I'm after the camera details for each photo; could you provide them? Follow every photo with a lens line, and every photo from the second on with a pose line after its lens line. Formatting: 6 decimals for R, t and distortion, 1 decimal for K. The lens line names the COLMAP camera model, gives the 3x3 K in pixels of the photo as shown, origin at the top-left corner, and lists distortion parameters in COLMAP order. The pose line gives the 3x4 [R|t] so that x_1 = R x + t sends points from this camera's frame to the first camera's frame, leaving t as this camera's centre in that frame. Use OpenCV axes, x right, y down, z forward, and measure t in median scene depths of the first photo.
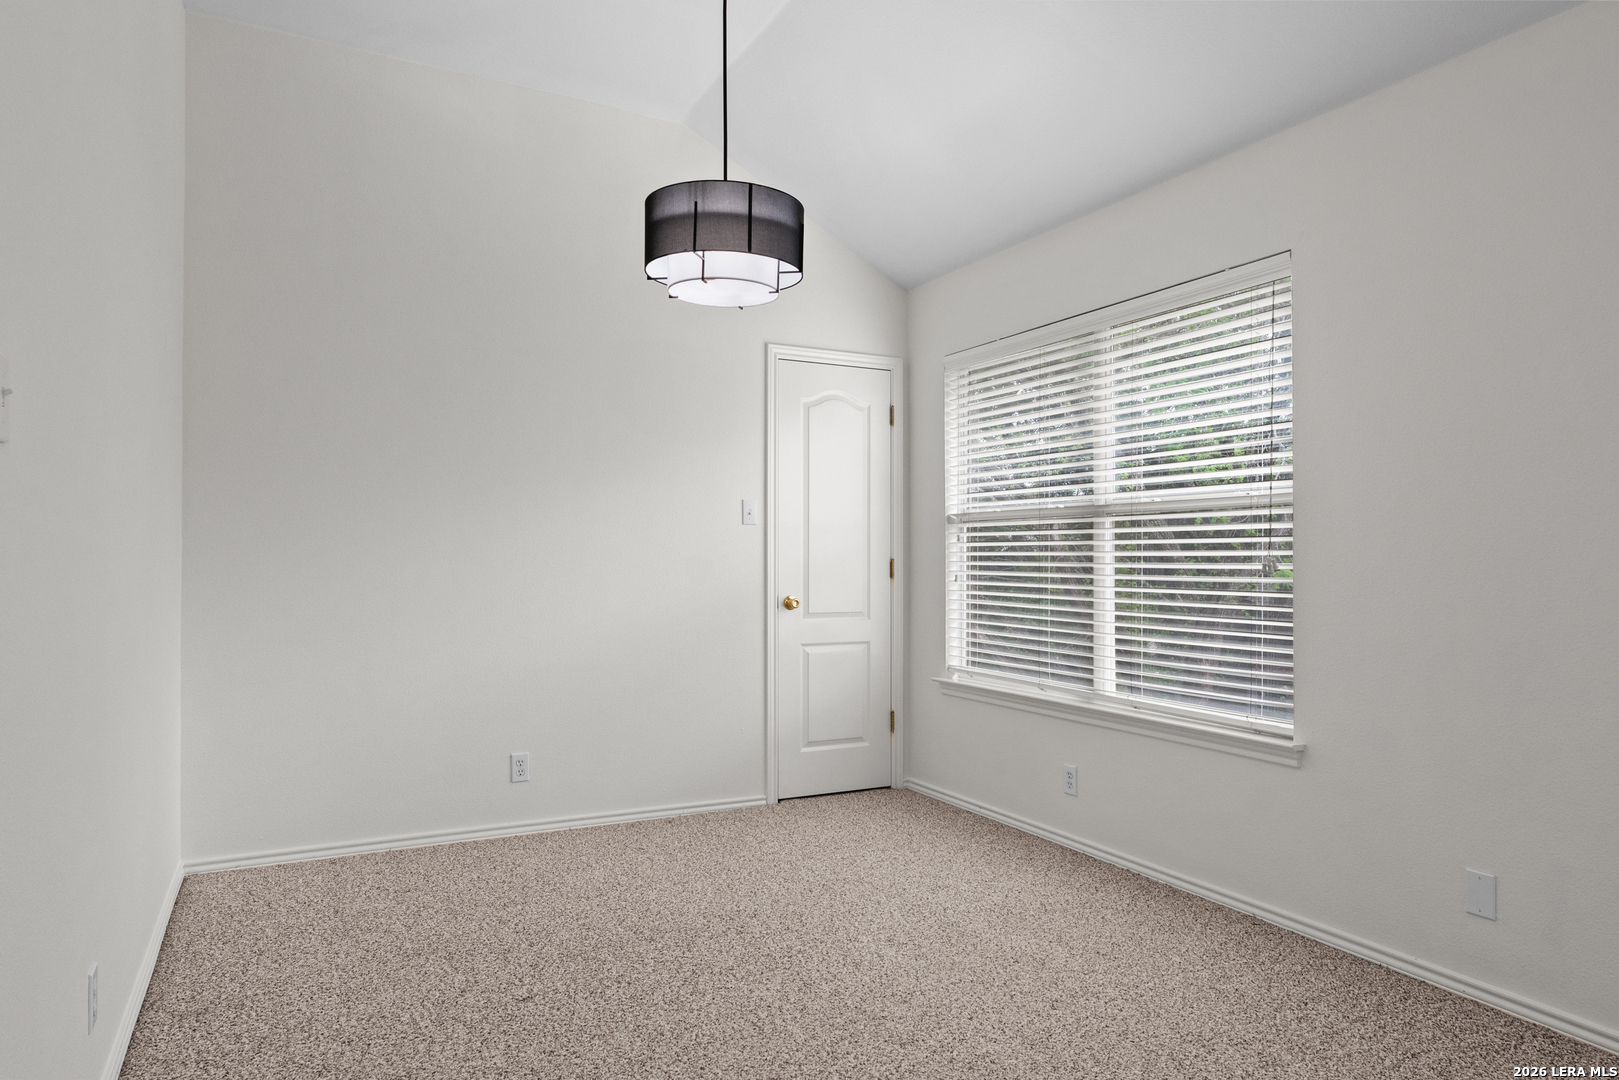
lens RADIAL K [[997.6, 0, 807.4], [0, 997.6, 555.6], [0, 0, 1]] dist [-0.004173, -0.001566]
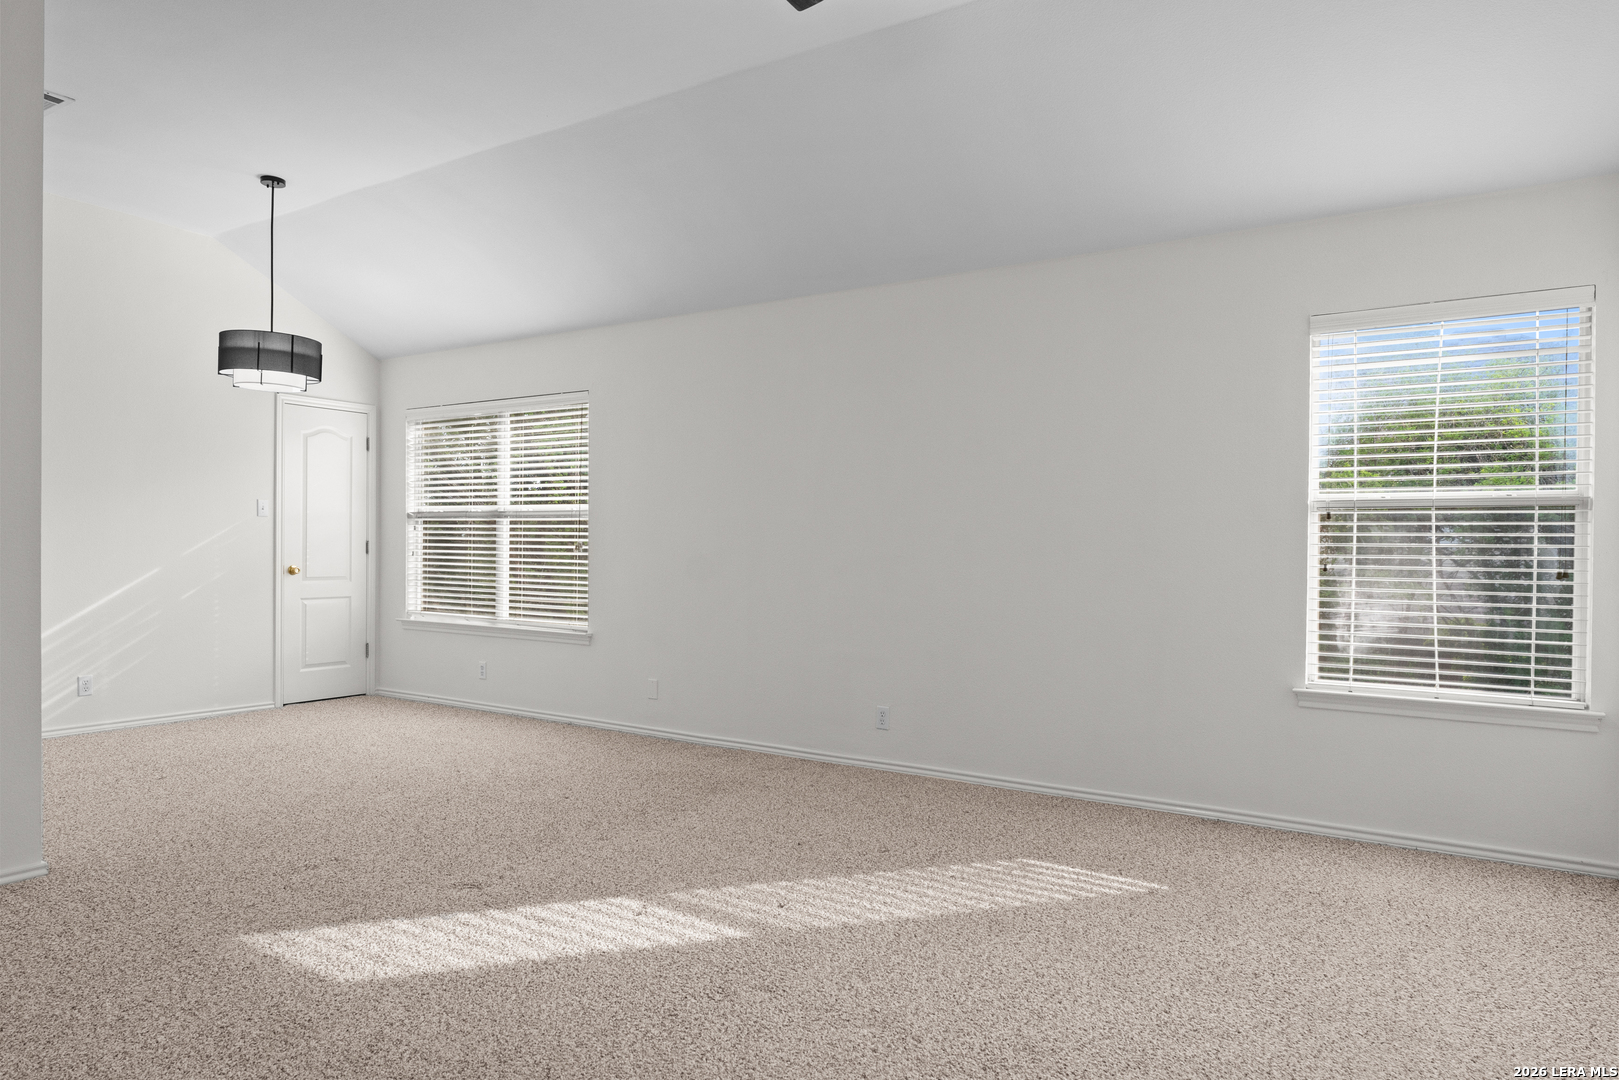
lens RADIAL K [[997.6, 0, 807.4], [0, 997.6, 555.6], [0, 0, 1]] dist [-0.004173, -0.001566]
pose [[0.869352, 0.003632, 0.494180, -0.089125], [-0.010224, 0.999891, 0.010638, 0.002485], [-0.494087, -0.014301, 0.869295, -0.690375]]
